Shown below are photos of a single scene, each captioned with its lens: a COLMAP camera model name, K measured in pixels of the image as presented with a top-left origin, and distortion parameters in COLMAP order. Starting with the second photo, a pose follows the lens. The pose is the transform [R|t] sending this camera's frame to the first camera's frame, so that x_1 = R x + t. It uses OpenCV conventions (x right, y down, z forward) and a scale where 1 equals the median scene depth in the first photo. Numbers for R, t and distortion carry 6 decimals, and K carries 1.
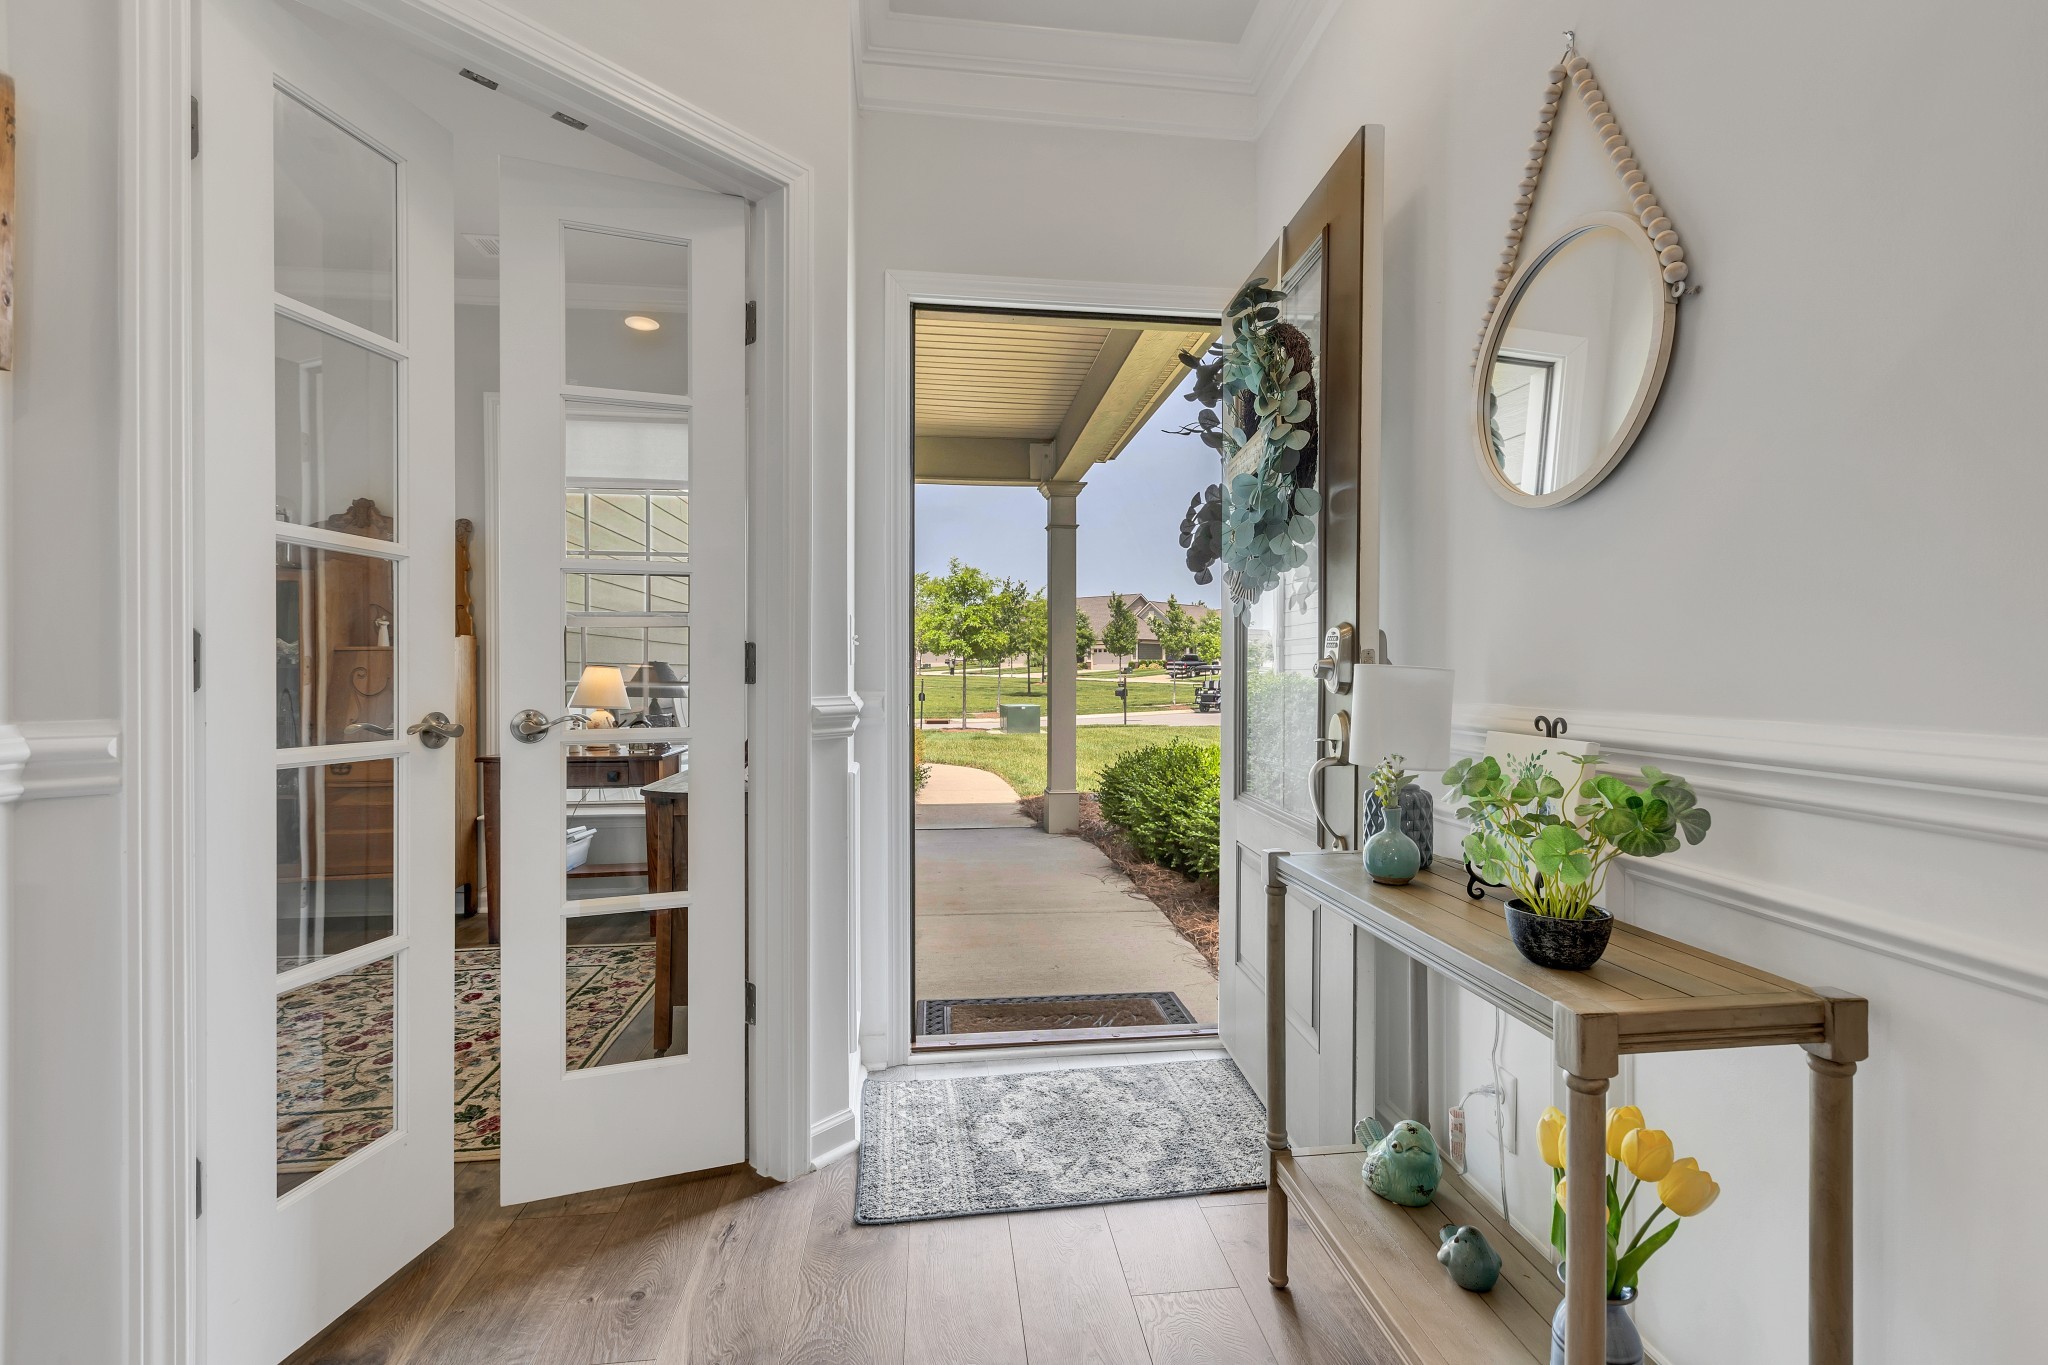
lens RADIAL K [[951.5, 0, 1031.6], [0, 951.5, 670.8], [0, 0, 1]] dist [0.019968, -0.000022]
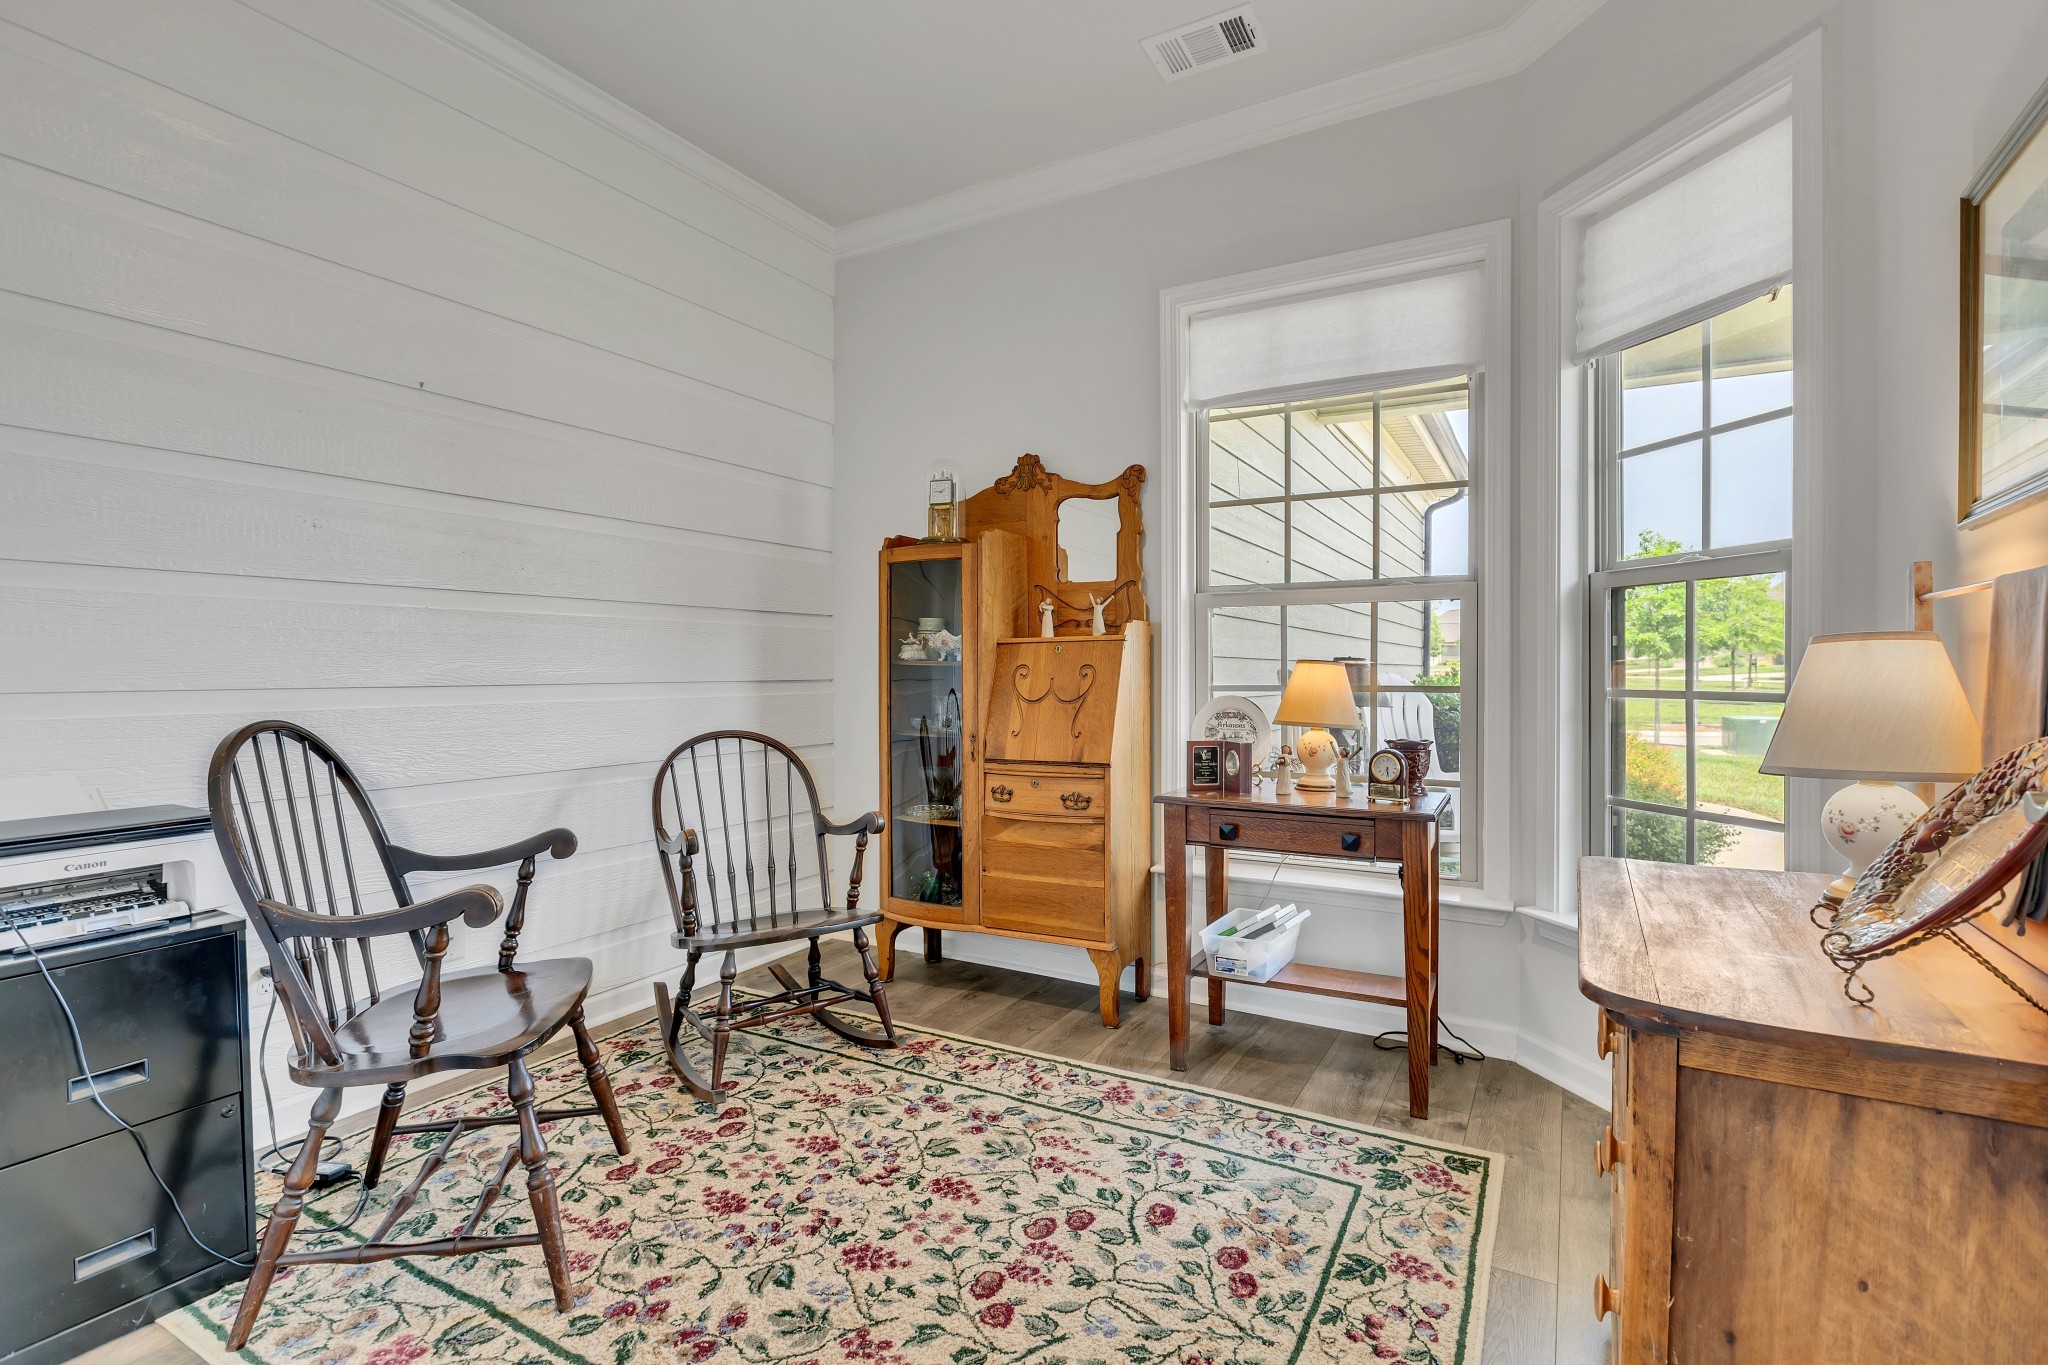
lens RADIAL K [[951.5, 0, 1026.4], [0, 951.5, 681.0], [0, 0, 1]] dist [0.019968, -0.000022]
pose [[0.808711, 0.008008, -0.588151, -0.288168], [-0.002024, 0.999939, 0.010831, 0.002118], [0.588202, -0.007569, 0.808678, 0.449998]]
